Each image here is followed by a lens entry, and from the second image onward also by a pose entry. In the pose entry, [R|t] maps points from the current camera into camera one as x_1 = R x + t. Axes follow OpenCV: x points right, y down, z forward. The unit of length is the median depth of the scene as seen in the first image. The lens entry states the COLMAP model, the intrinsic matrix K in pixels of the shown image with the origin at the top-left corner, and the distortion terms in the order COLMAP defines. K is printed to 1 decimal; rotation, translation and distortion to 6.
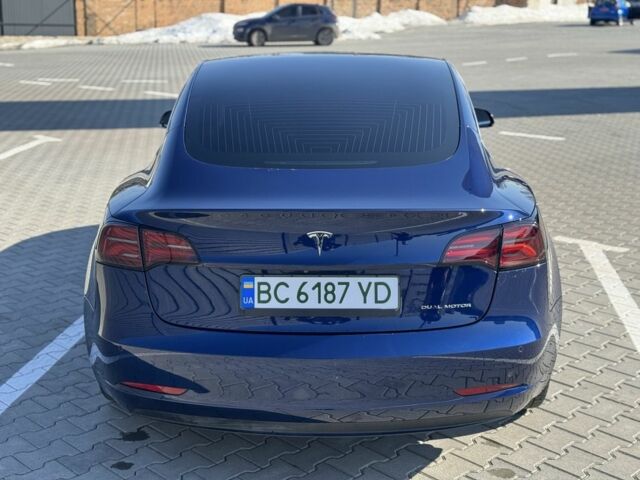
lens RADIAL K [[908.9, 0, 320.0], [0, 908.9, 240.0], [0, 0, 1]] dist [0.120851, 0.003005]
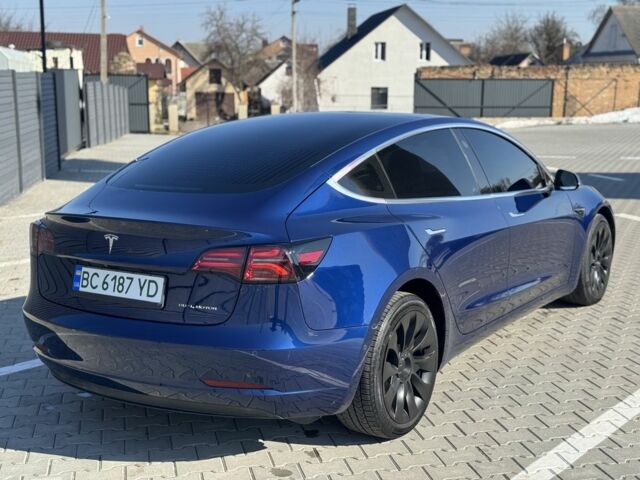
lens RADIAL K [[908.9, 0, 320.0], [0, 908.9, 240.0], [0, 0, 1]] dist [0.120851, 0.003005]
pose [[0.845607, 0.078870, -0.527948, 0.914120], [-0.124811, 0.990823, -0.051890, 0.027785], [0.519010, 0.109772, 0.847690, 0.051700]]
